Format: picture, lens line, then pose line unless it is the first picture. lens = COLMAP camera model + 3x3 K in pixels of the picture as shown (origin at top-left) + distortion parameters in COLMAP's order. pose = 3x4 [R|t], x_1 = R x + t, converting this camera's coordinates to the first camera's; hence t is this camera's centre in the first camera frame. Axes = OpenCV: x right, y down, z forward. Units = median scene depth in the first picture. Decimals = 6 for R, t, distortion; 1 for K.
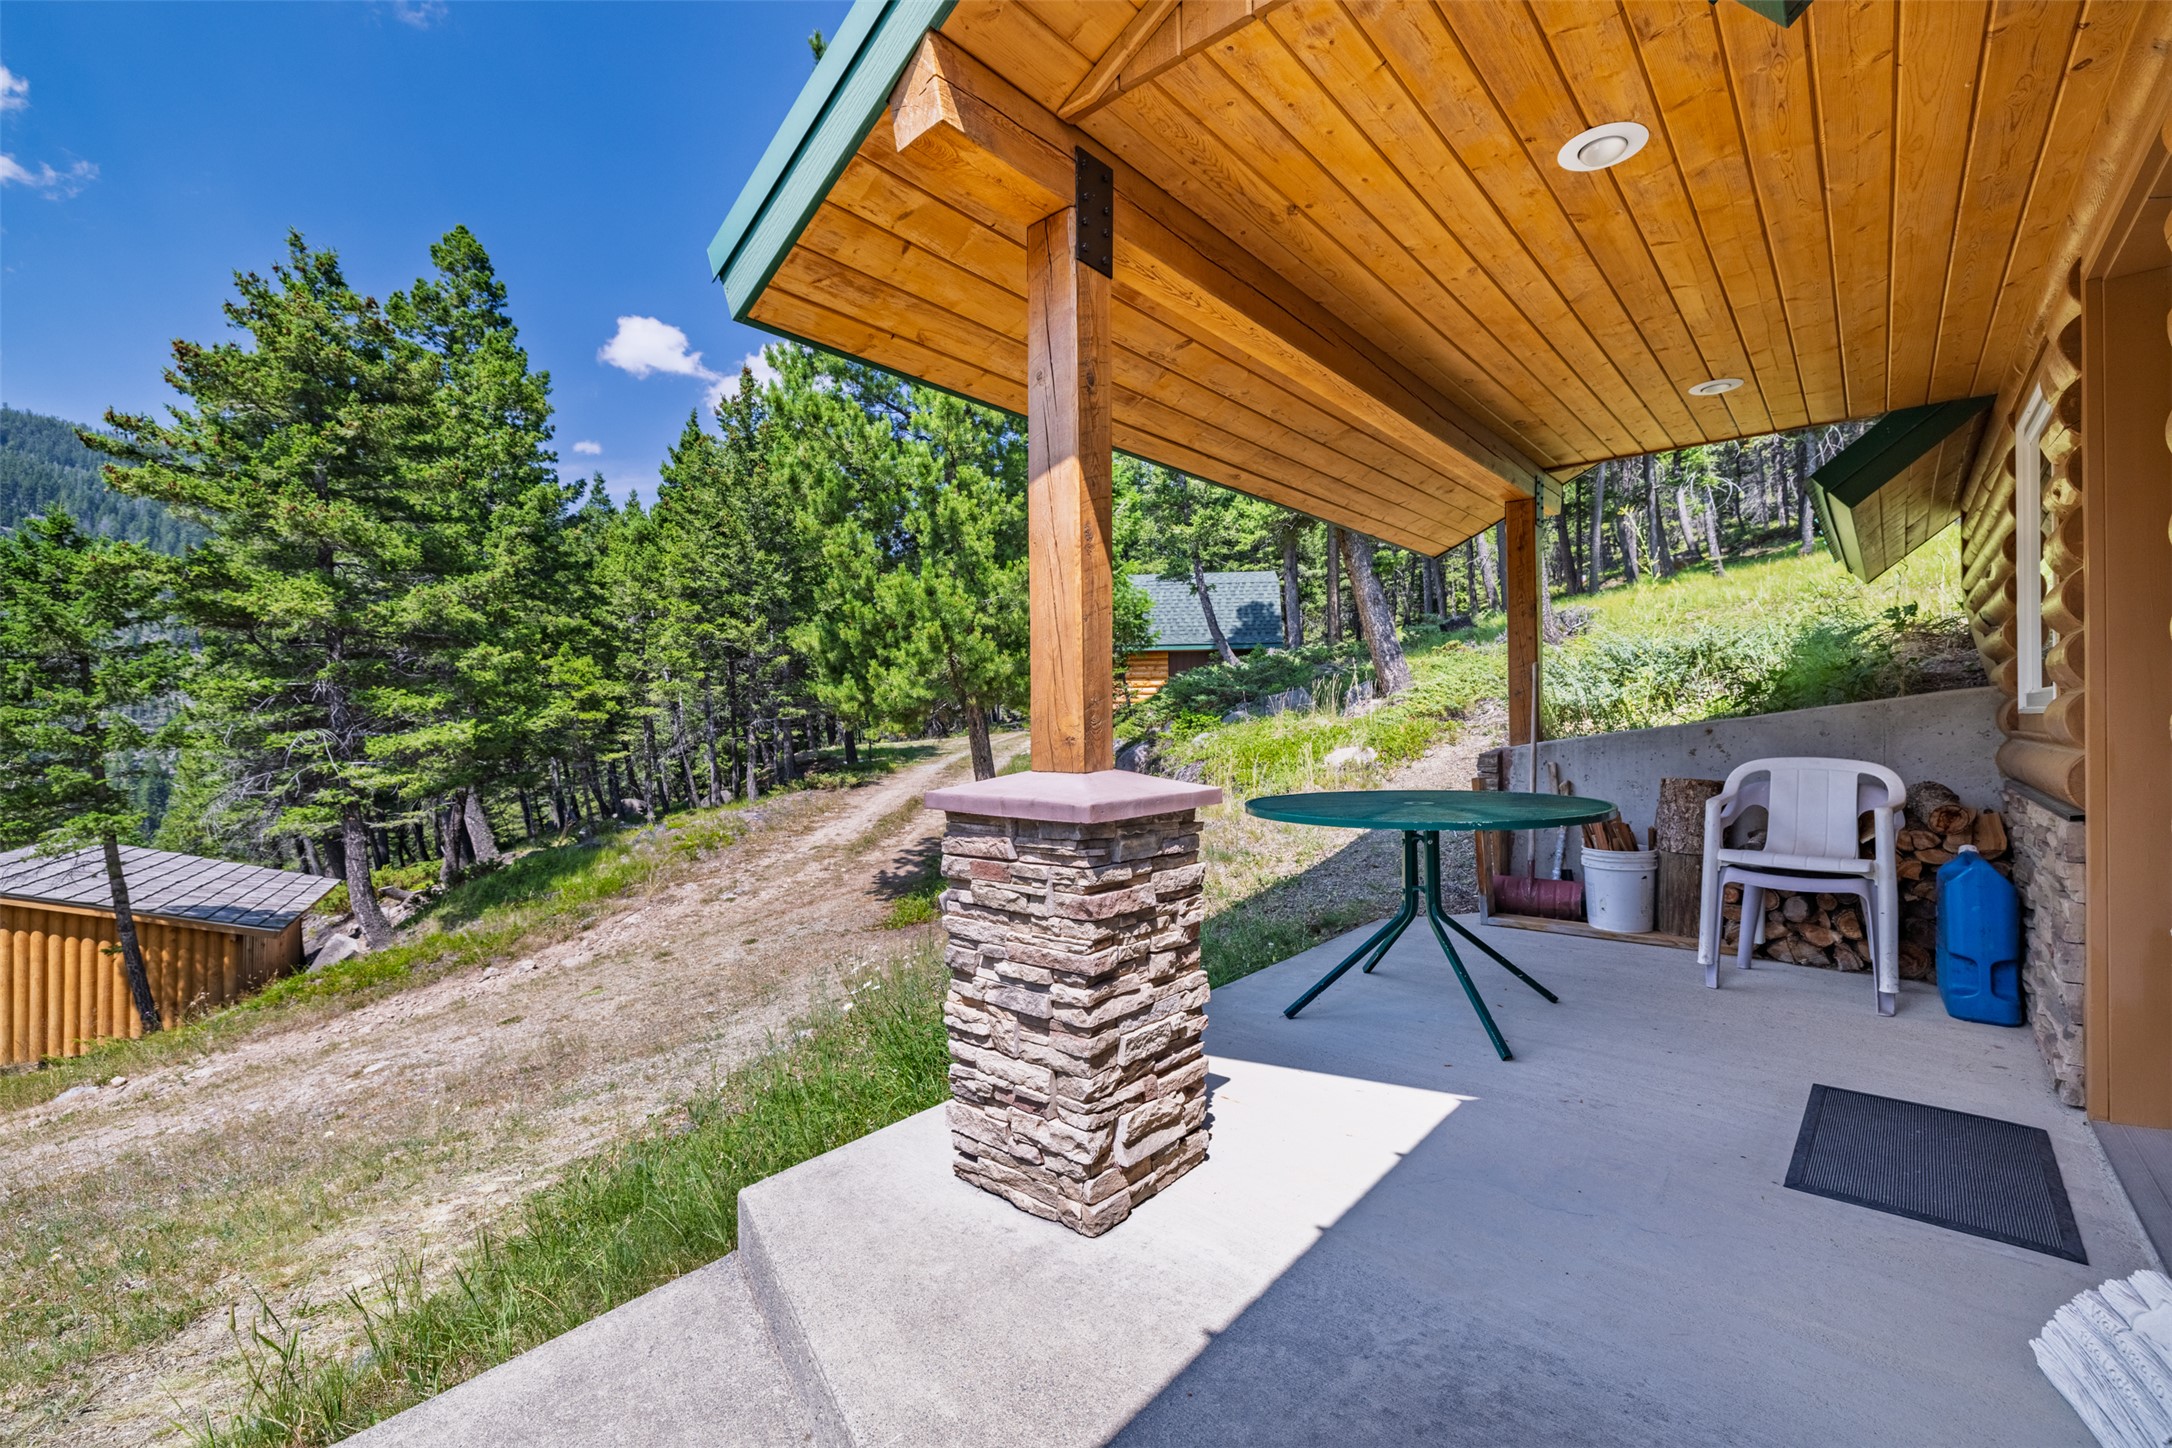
lens RADIAL K [[916.1, 0, 1093.3], [0, 916.1, 717.9], [0, 0, 1]] dist [0.001735, -0.001259]
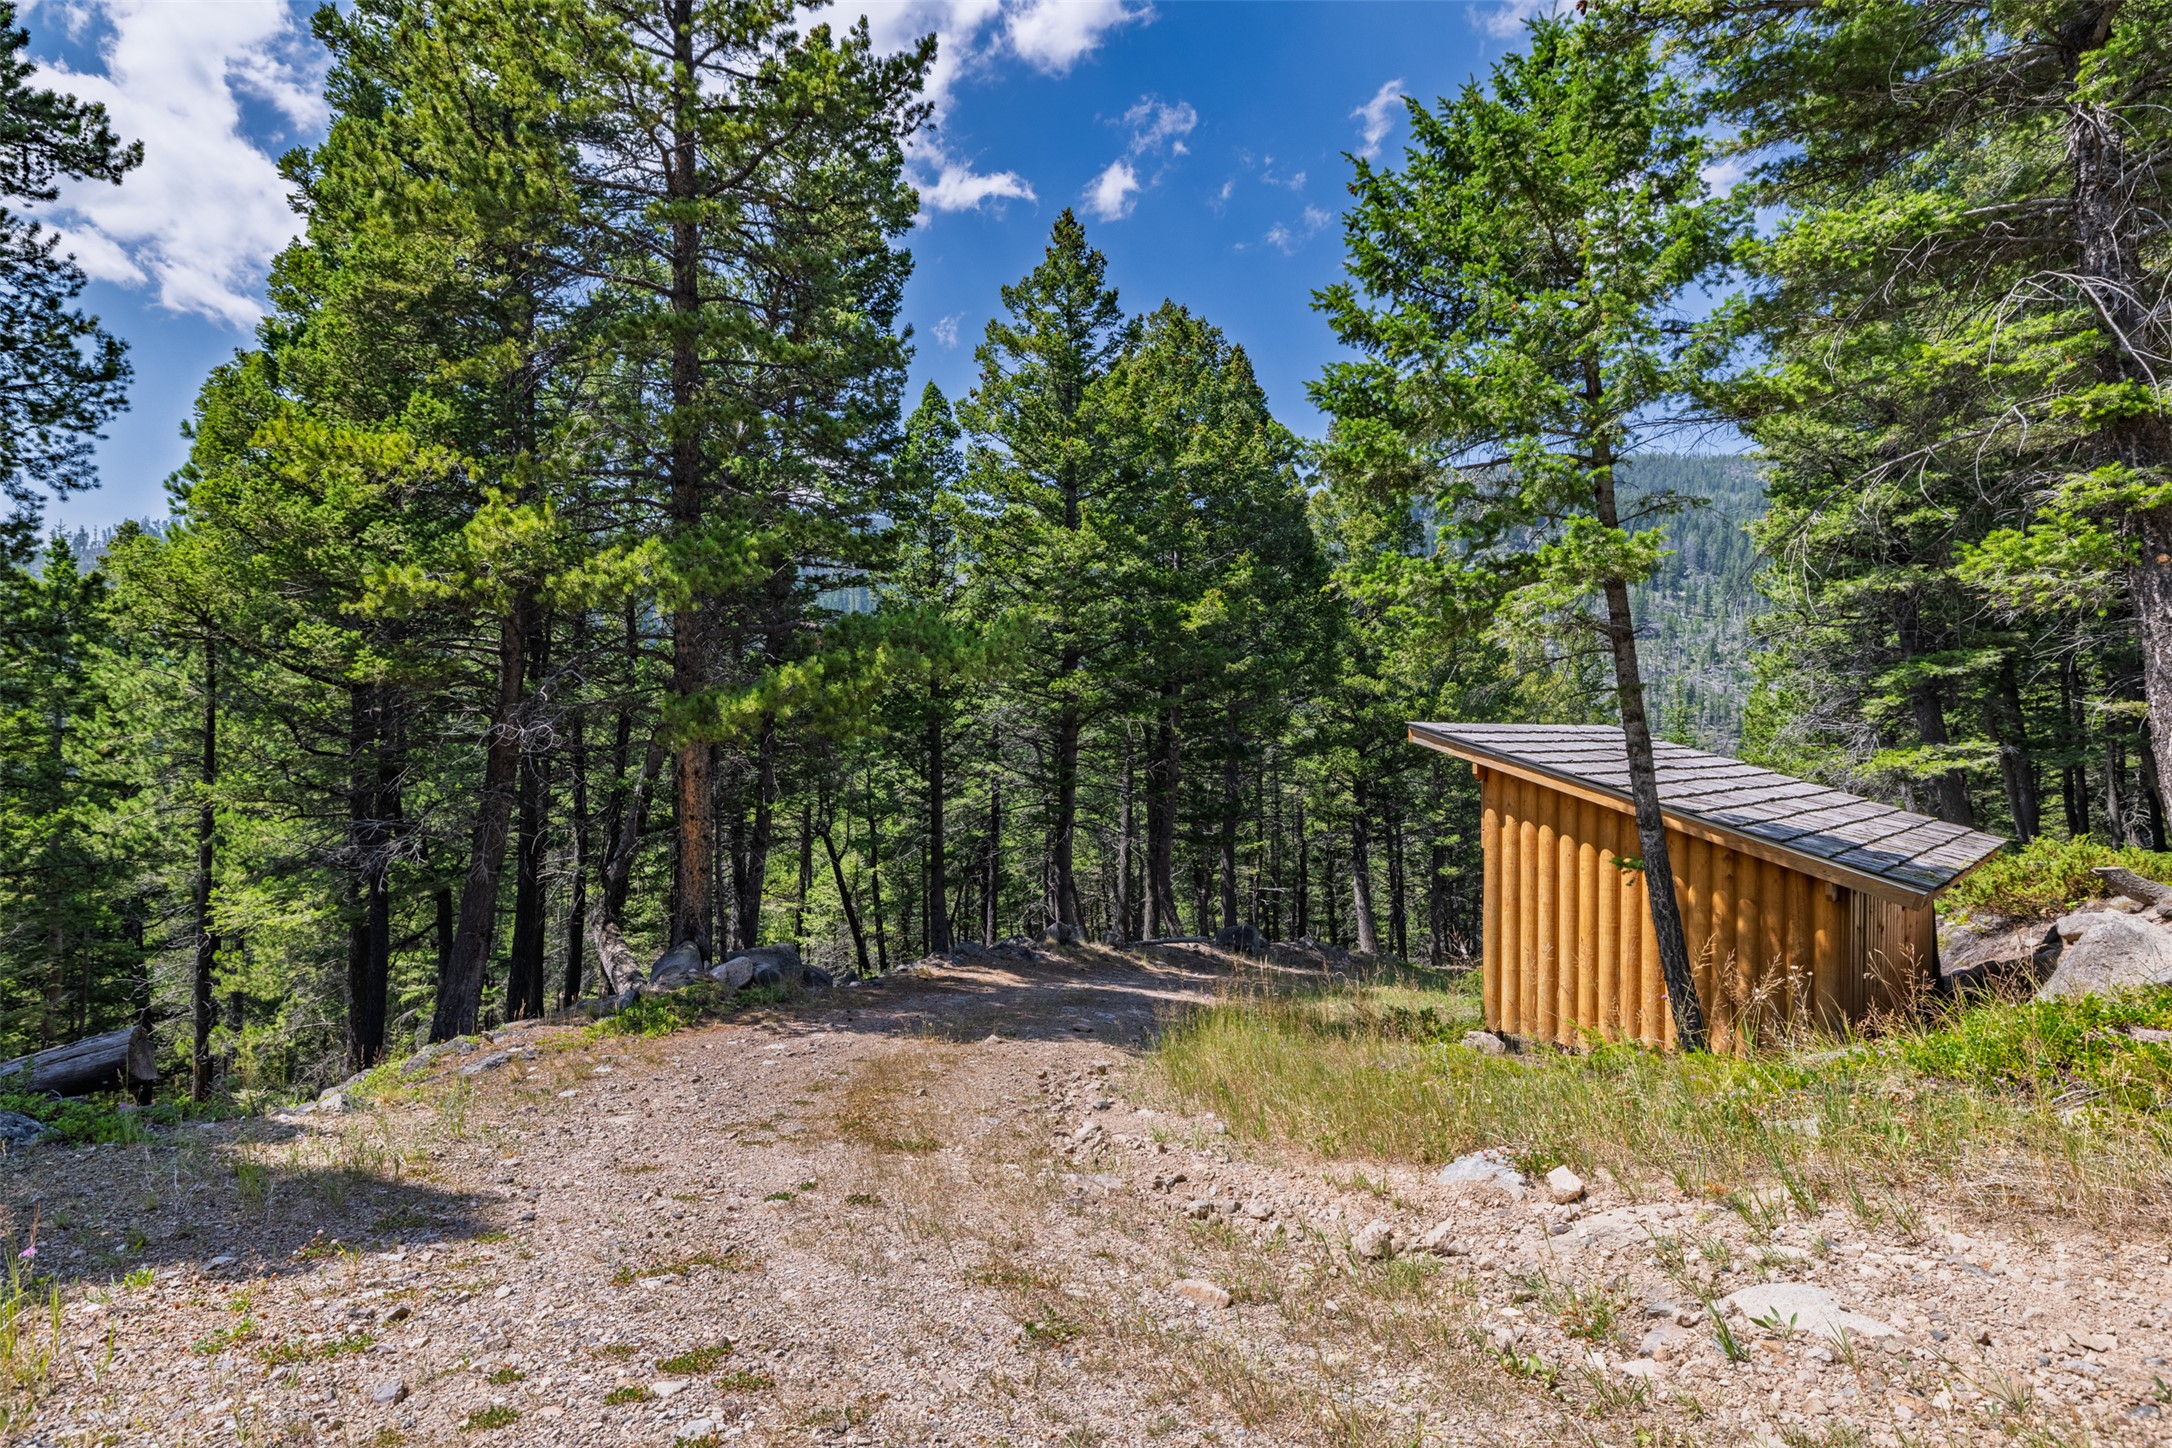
lens RADIAL K [[1102.2, 0, 1097.3], [0, 1102.2, 721.4], [0, 0, 1]] dist [-0.004271, 0.000345]
pose [[0.248069, -0.007694, -0.968712, -0.587910], [-0.004280, 0.999950, -0.009039, 0.192825], [0.968733, 0.006388, 0.248024, 0.598649]]
